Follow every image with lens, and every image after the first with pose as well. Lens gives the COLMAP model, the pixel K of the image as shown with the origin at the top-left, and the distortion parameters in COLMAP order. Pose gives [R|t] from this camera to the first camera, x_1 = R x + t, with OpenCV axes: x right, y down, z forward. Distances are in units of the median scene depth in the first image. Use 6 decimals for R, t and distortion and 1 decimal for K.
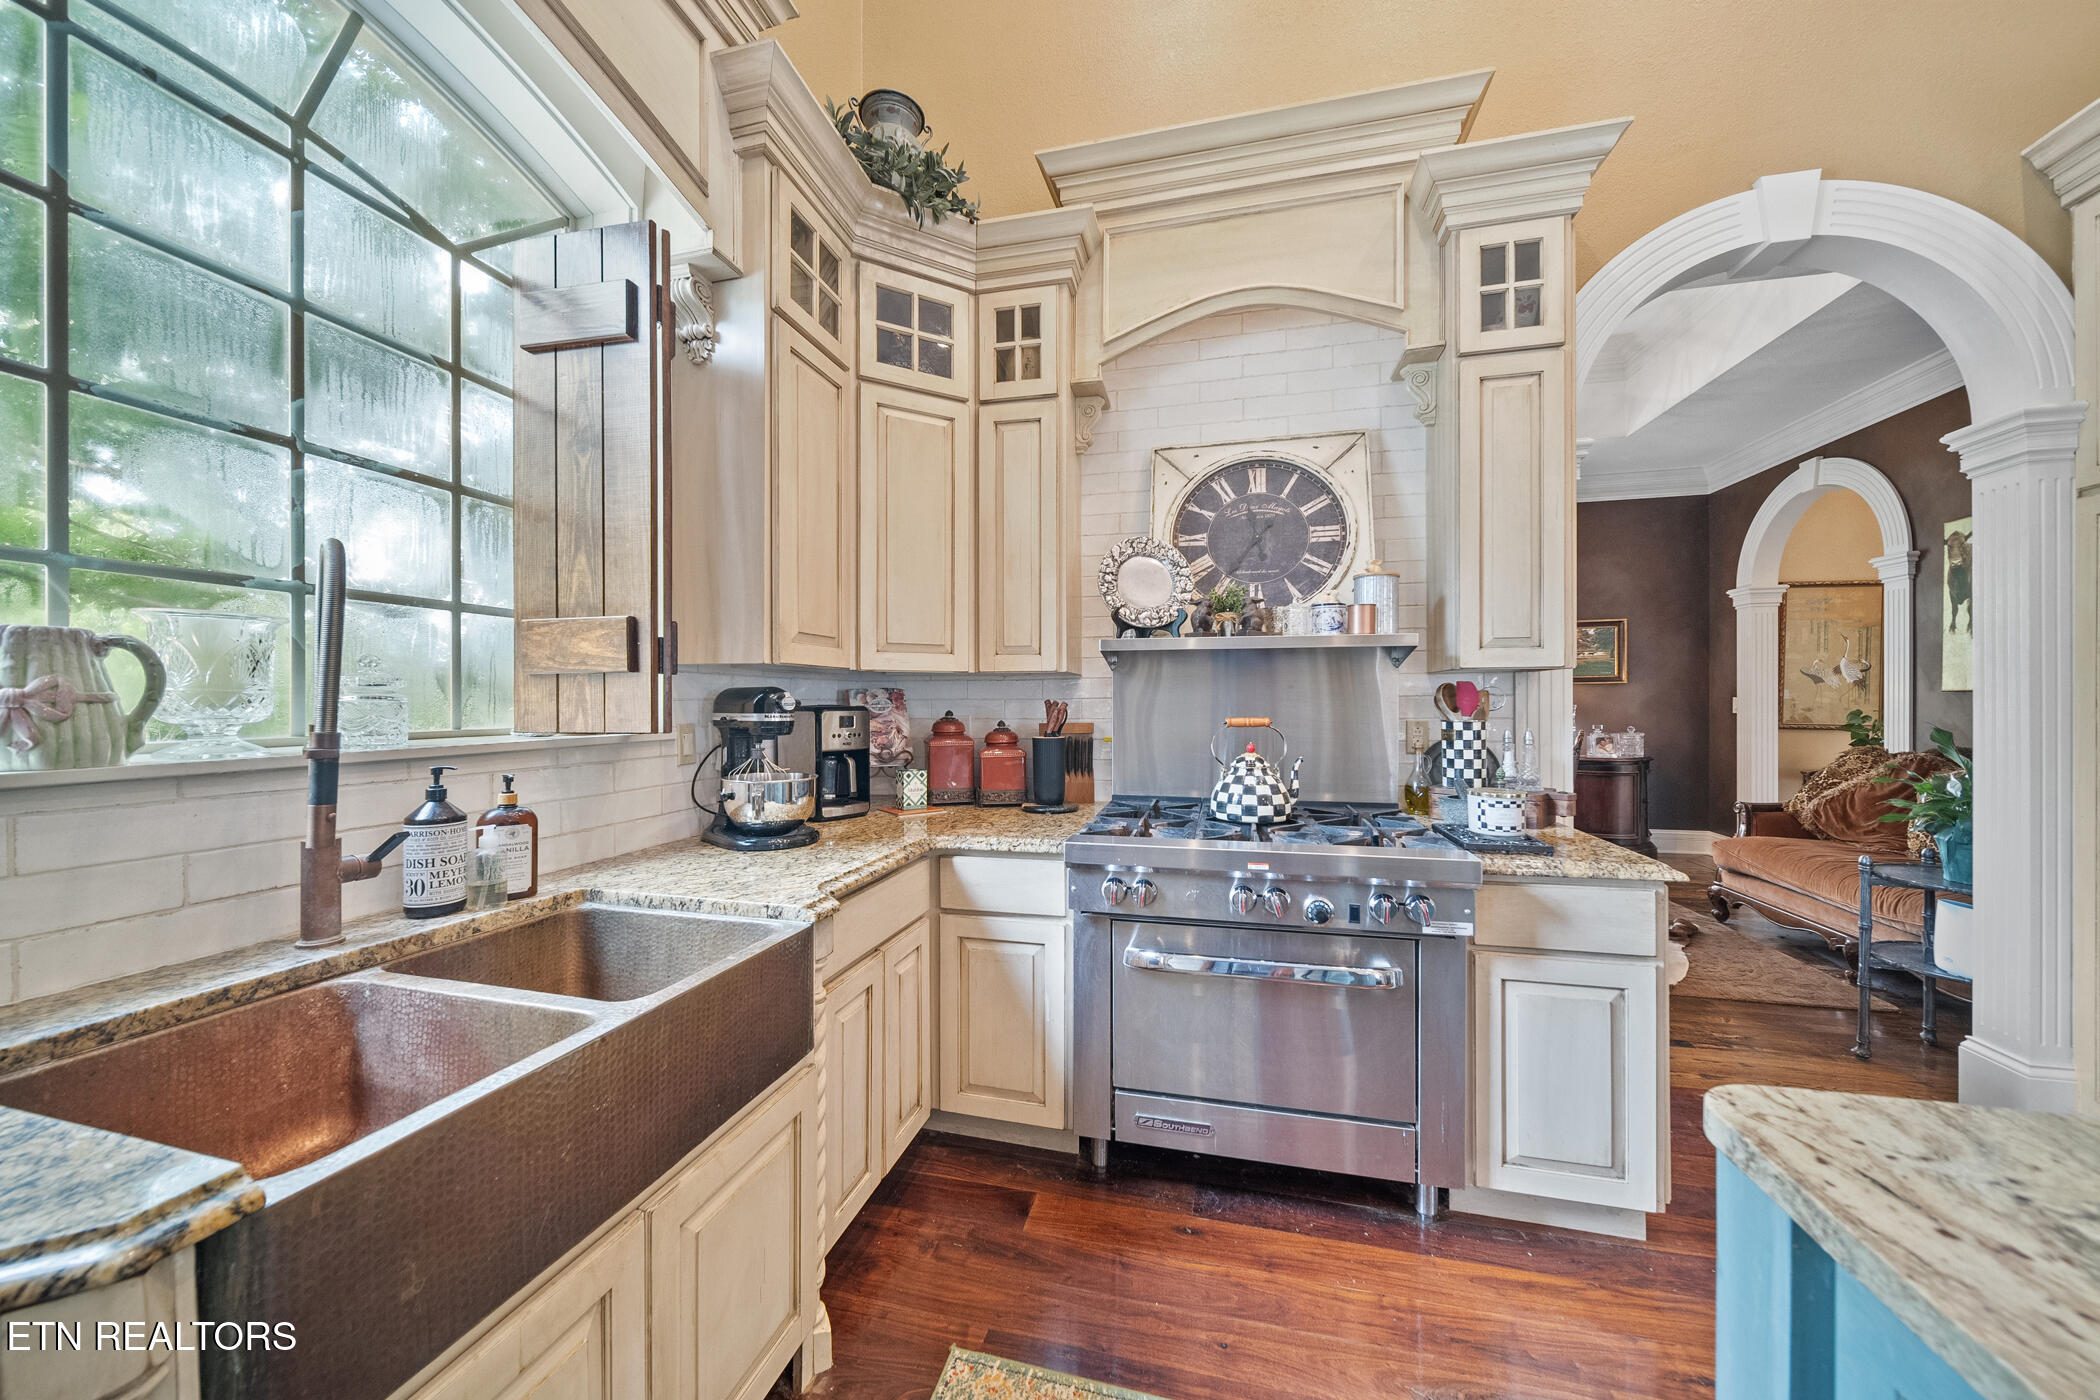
lens RADIAL K [[732.4, 0, 1050.0], [0, 732.4, 700.0], [0, 0, 1]] dist [0.002310, -0.001907]
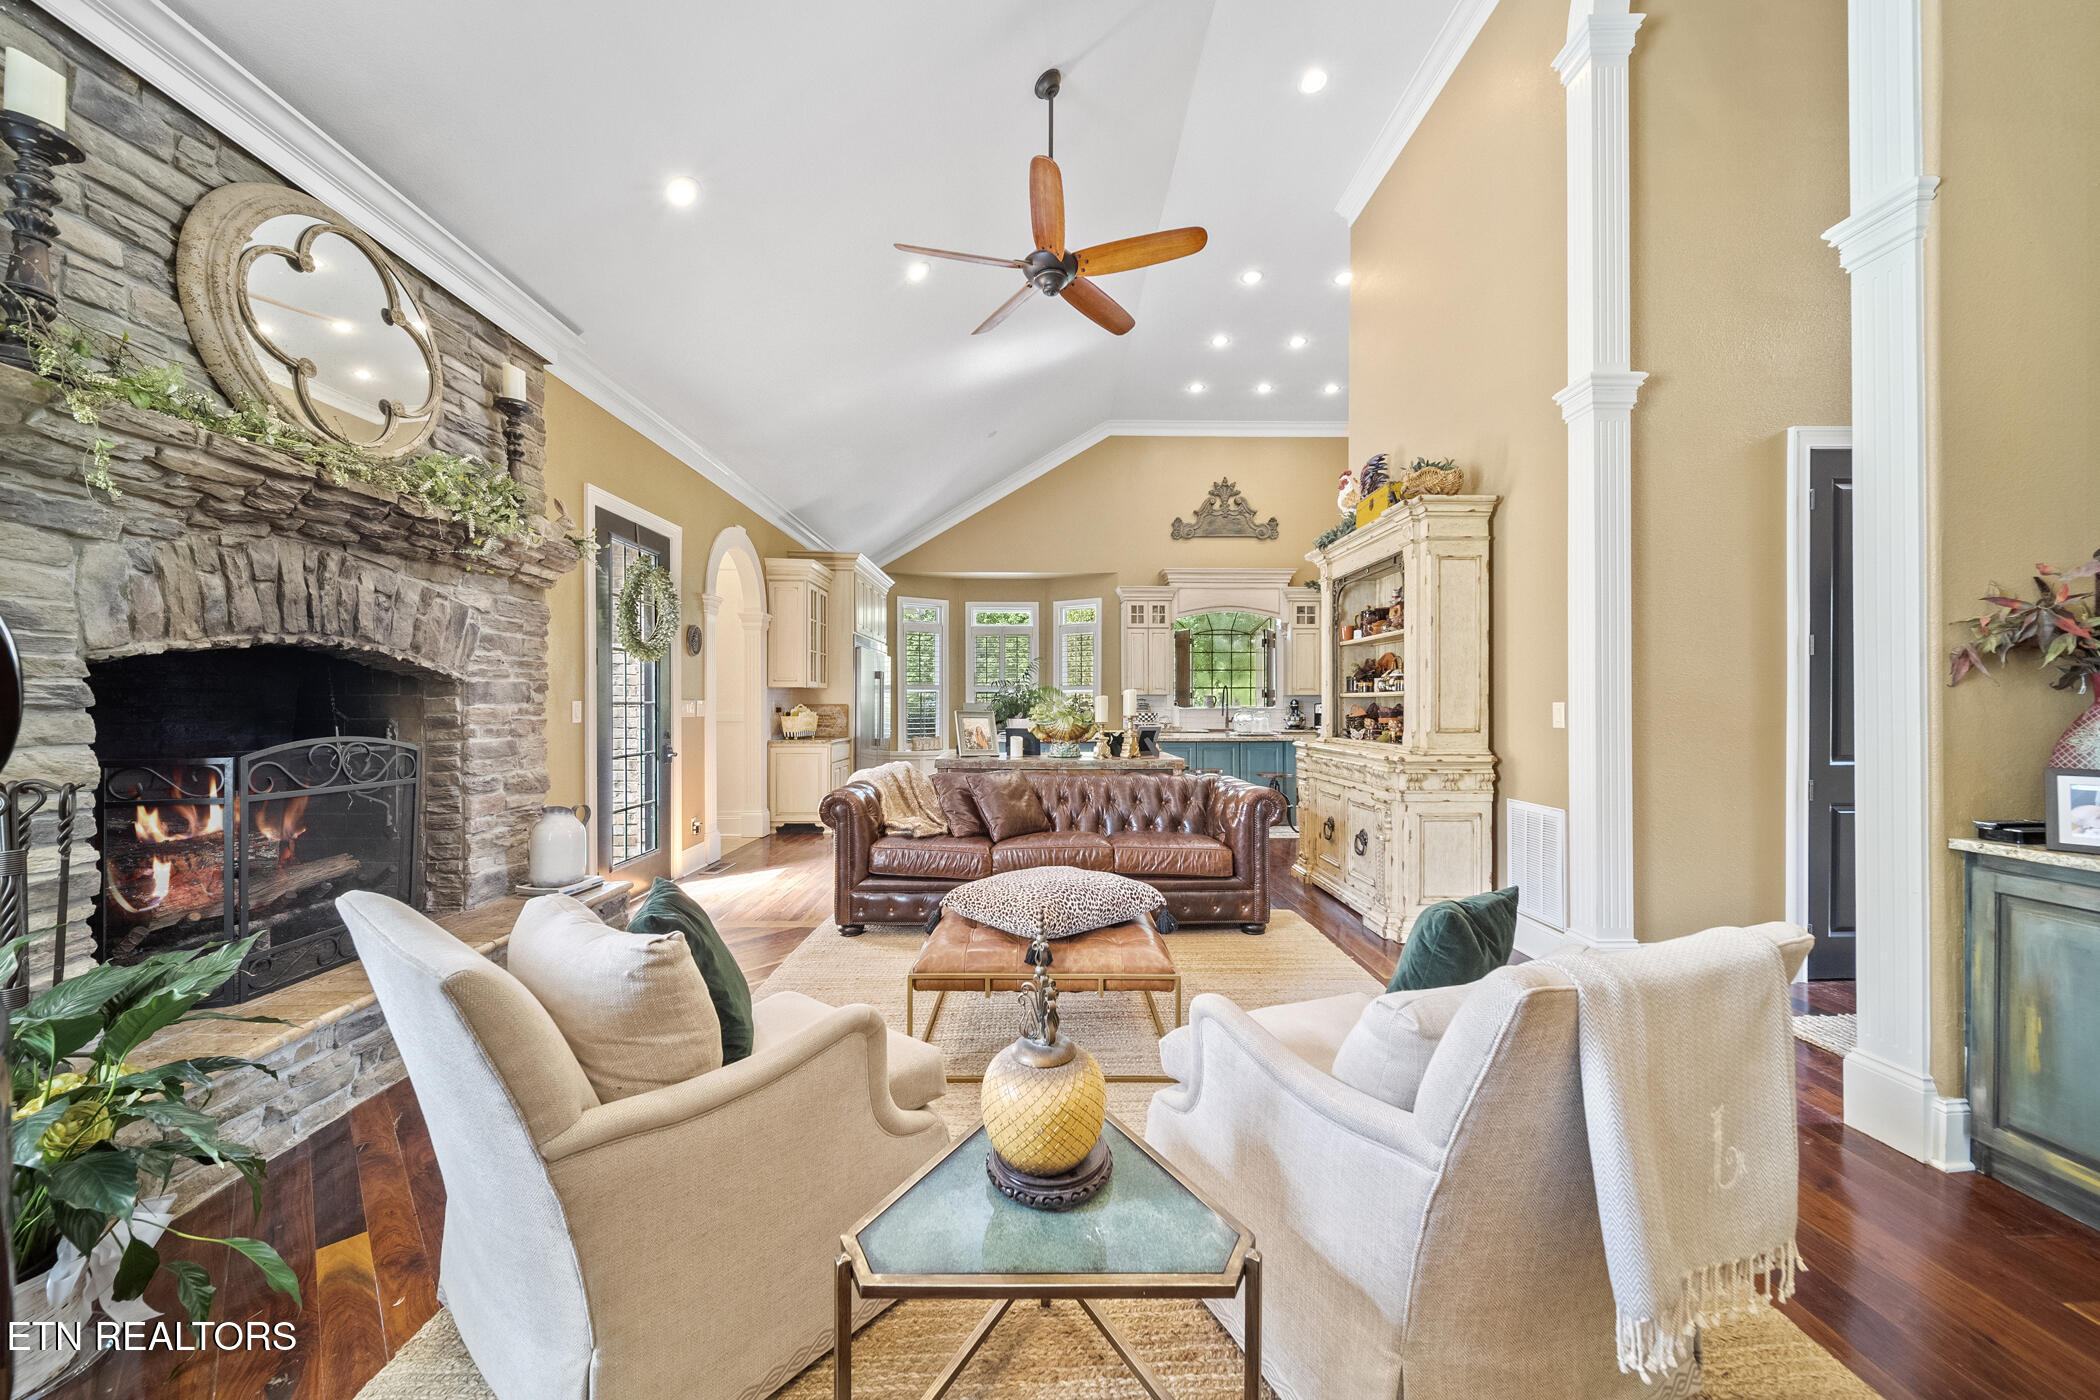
lens RADIAL K [[732.4, 0, 1050.0], [0, 732.4, 700.0], [0, 0, 1]] dist [0.002310, -0.001907]
pose [[0.258758, 0.000466, -0.965942, 3.522807], [0.000213, 1.000000, 0.000539, -0.015802], [0.965942, -0.000345, 0.258758, -1.700815]]
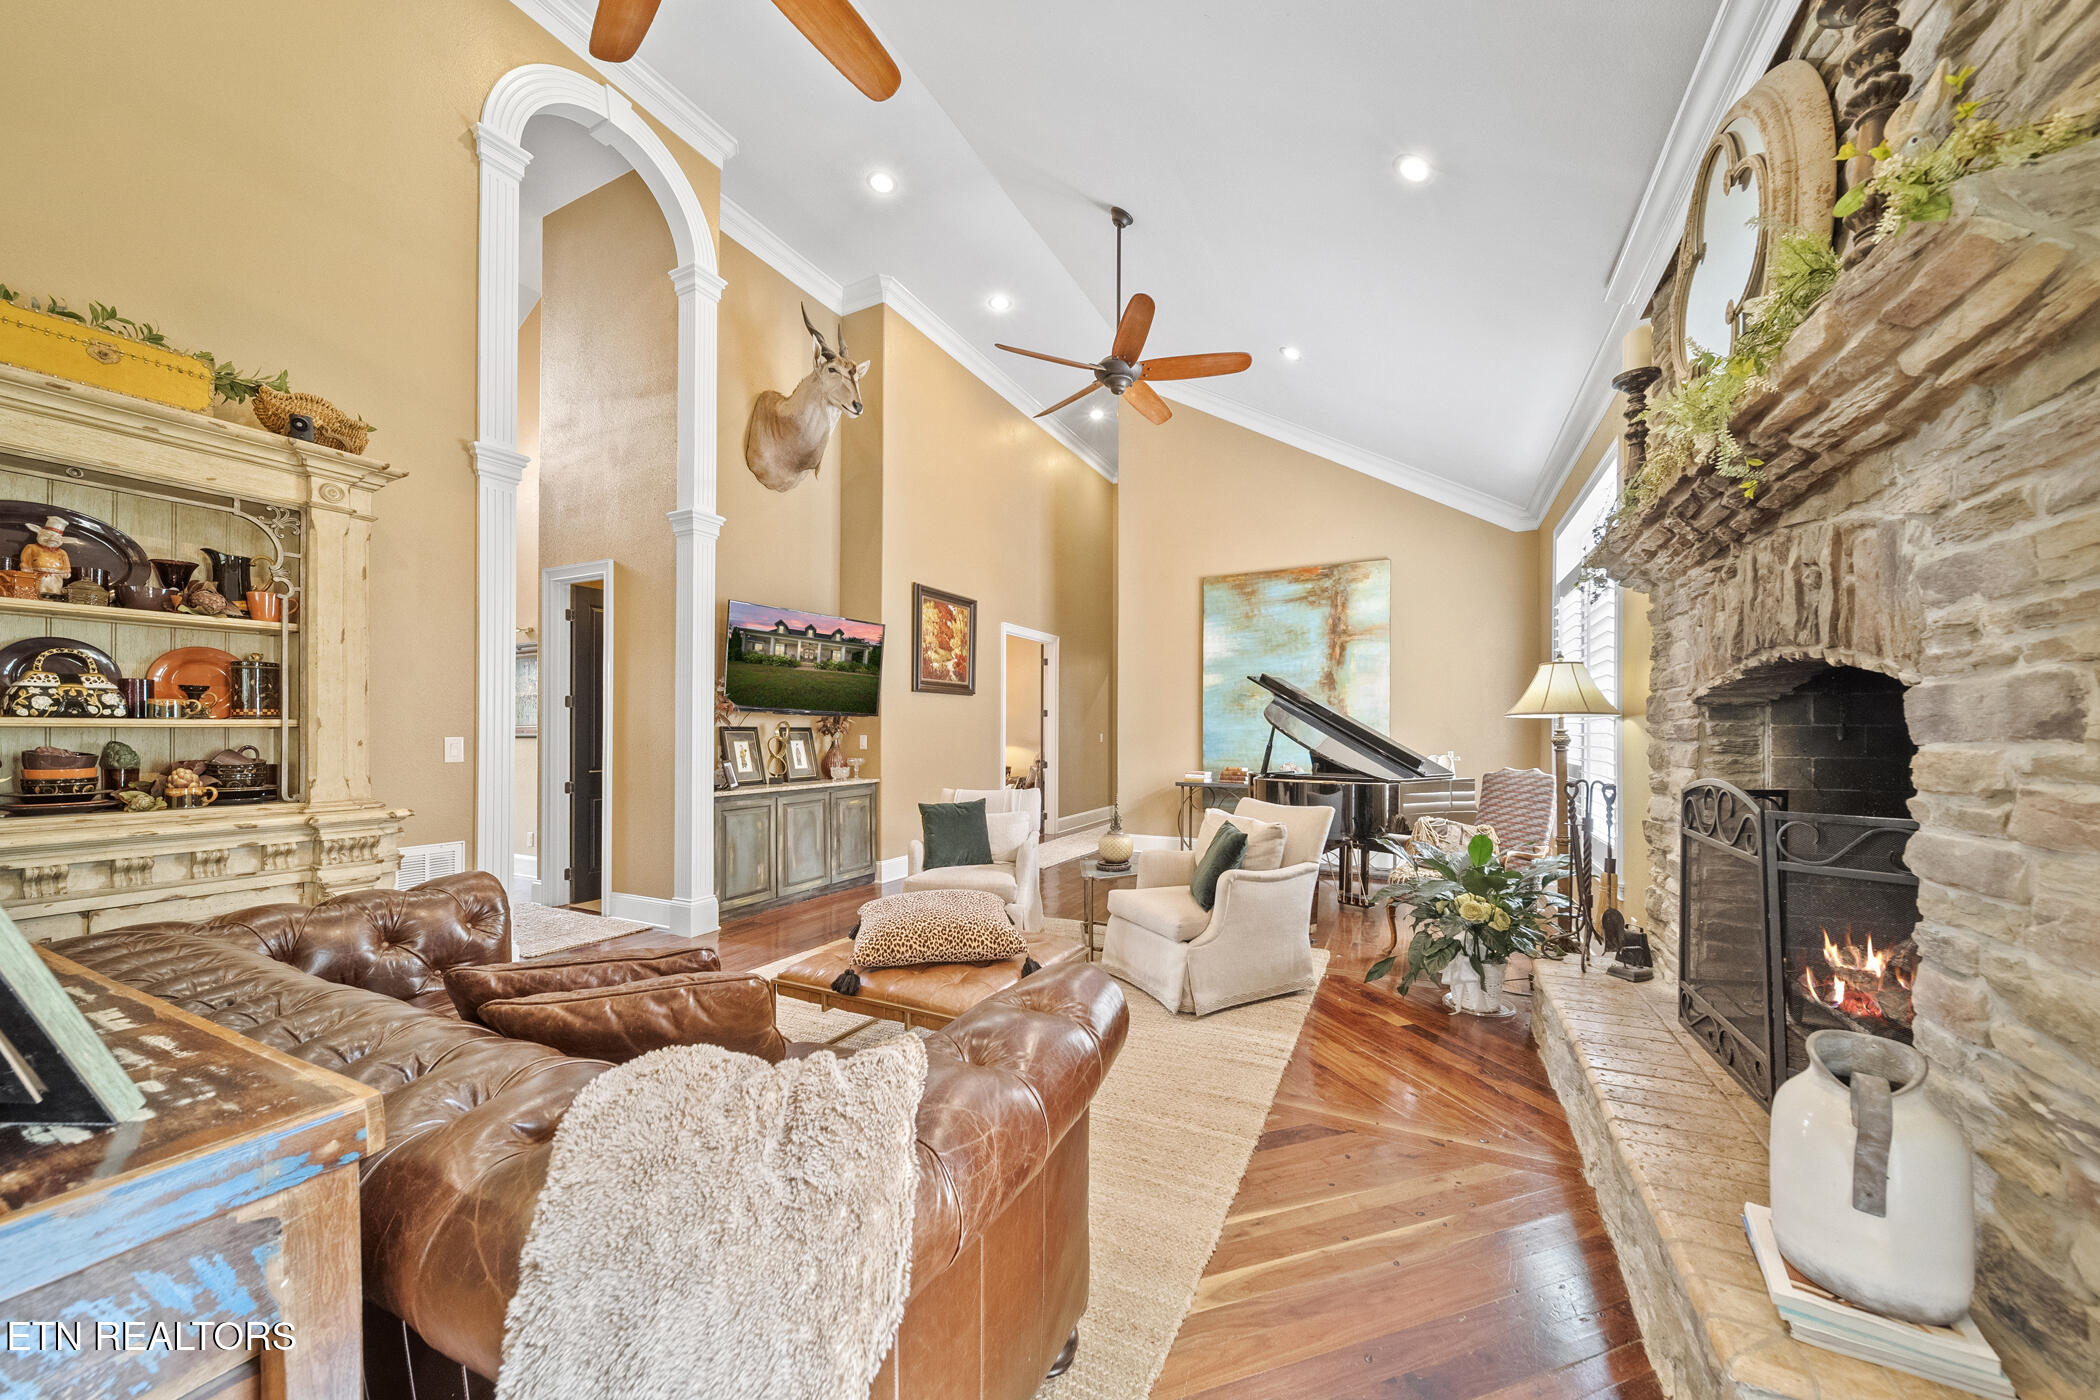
lens RADIAL K [[737.1, 0, 1062.4], [0, 737.1, 731.5], [0, 0, 1]] dist [-0.000123, -0.000251]
pose [[0.212203, 0.007635, 0.977196, 1.133506], [-0.001222, 0.999971, -0.007547, -0.011174], [-0.977225, 0.000407, 0.212206, -1.856744]]
